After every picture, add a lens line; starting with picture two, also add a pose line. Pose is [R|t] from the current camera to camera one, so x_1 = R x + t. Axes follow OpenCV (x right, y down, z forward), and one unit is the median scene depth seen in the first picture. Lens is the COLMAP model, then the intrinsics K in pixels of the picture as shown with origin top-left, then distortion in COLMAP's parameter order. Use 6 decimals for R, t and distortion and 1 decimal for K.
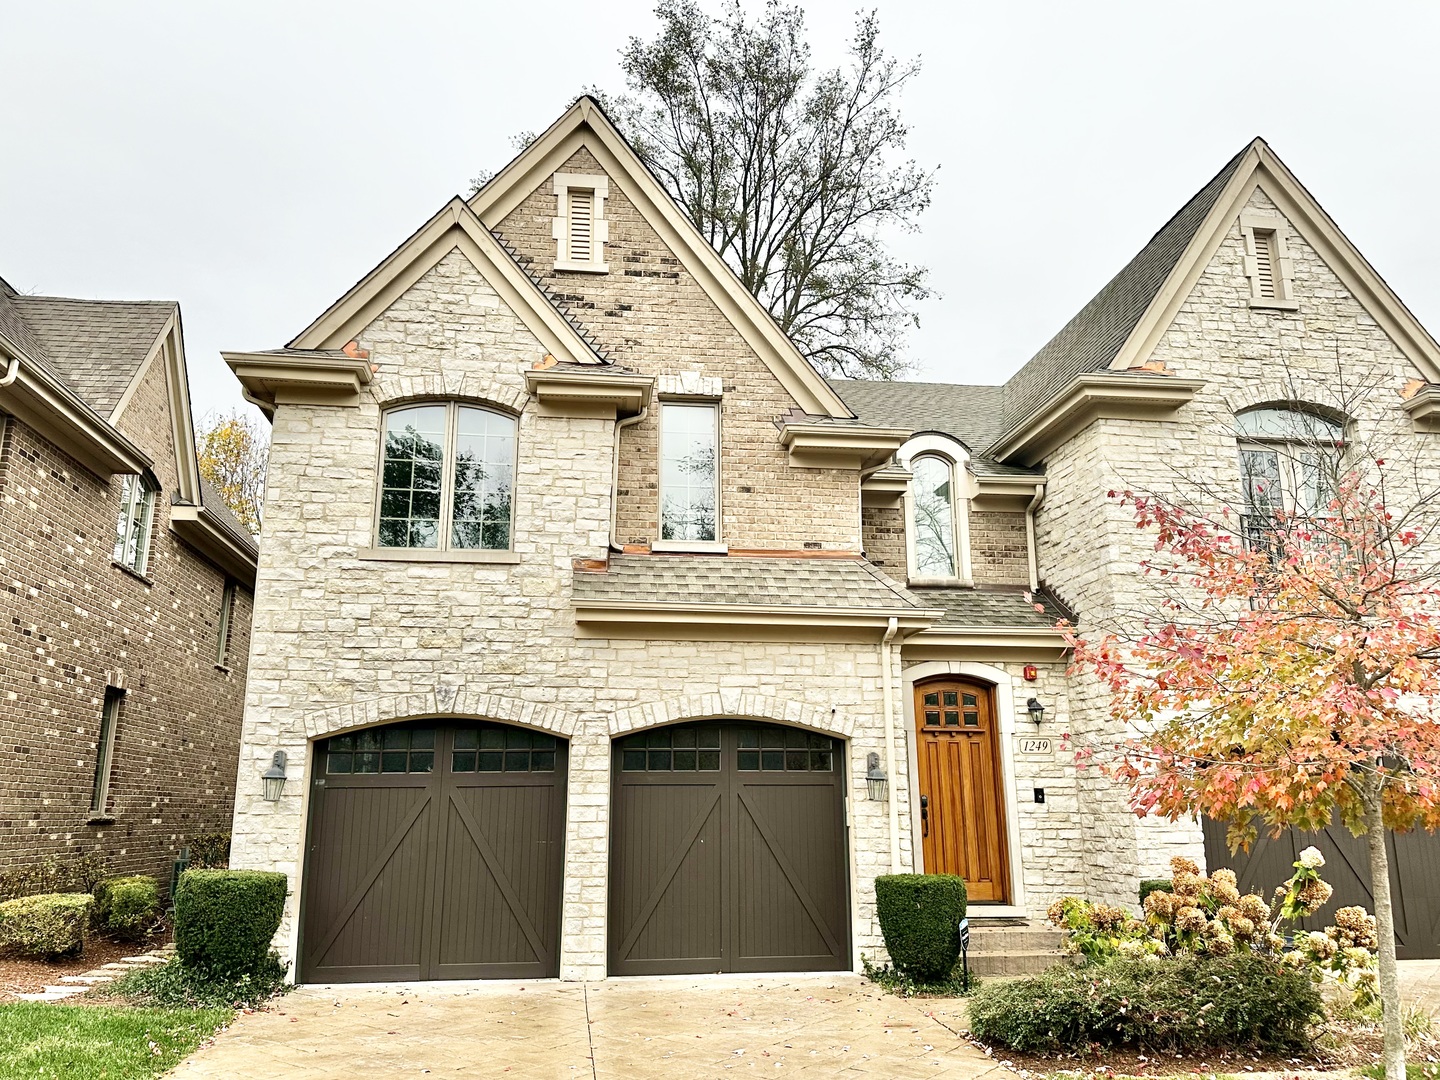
lens RADIAL K [[1129.7, 0, 720.0], [0, 1129.7, 540.0], [0, 0, 1]] dist [0.088618, -0.000162]
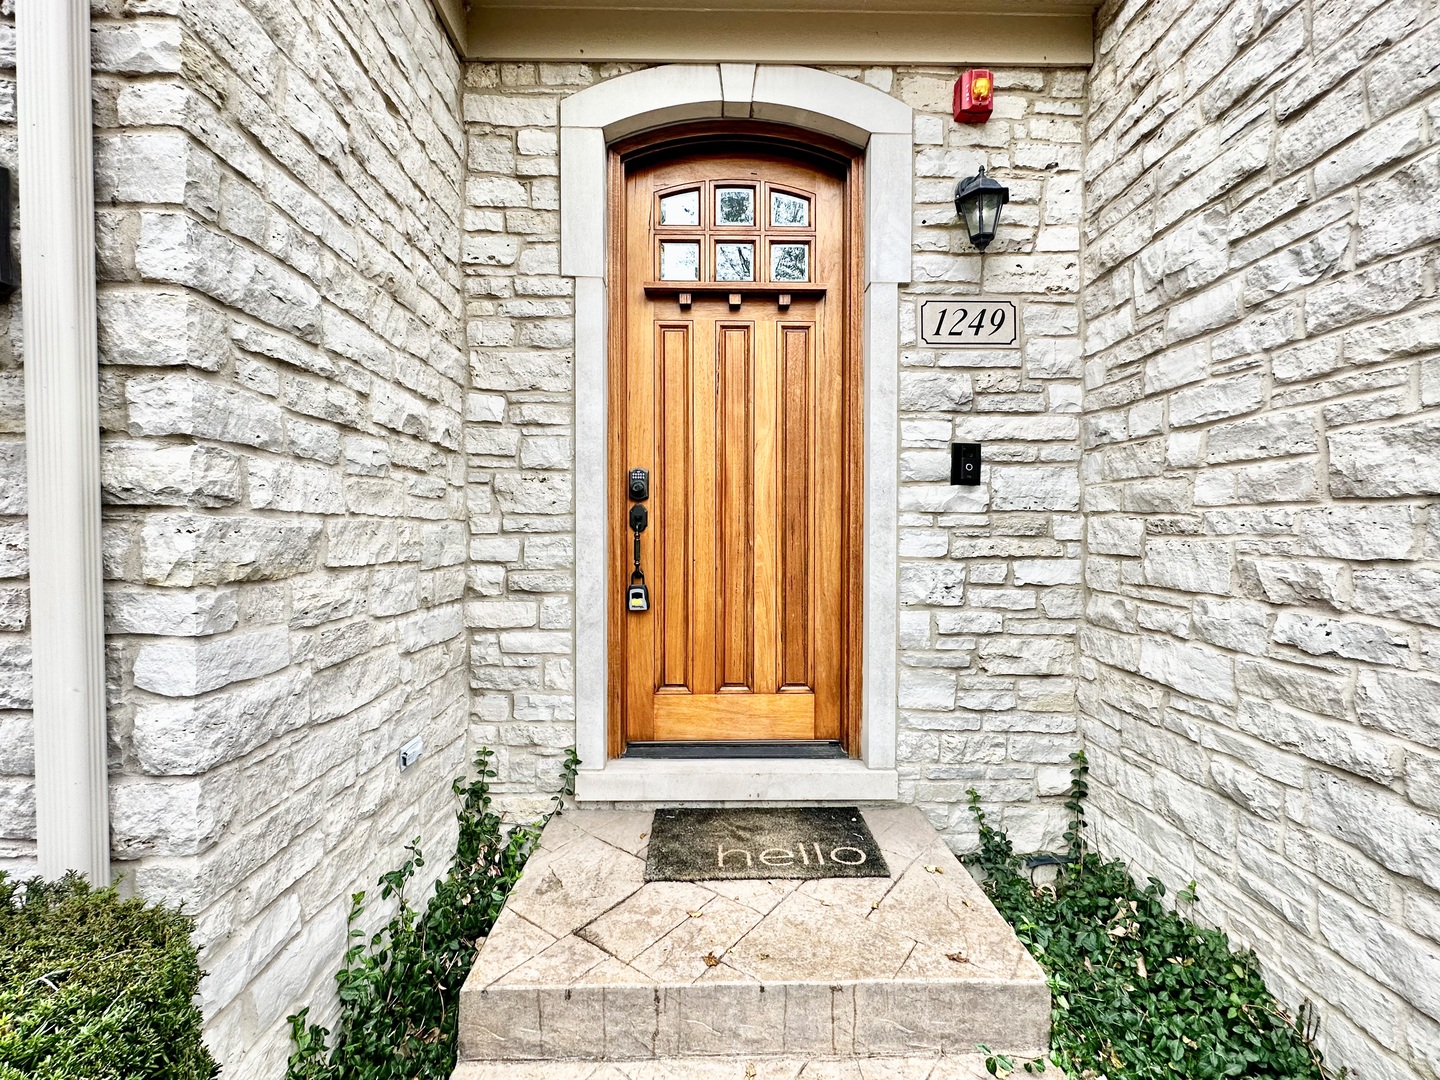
lens RADIAL K [[633.4, 0, 720.0], [0, 633.4, 540.0], [0, 0, 1]] dist [0.011233, -0.000023]
pose [[0.994320, 0.009688, -0.105989, 0.226001], [0.017651, 0.967046, 0.253990, 0.195599], [0.104957, -0.254418, 0.961382, 0.802149]]
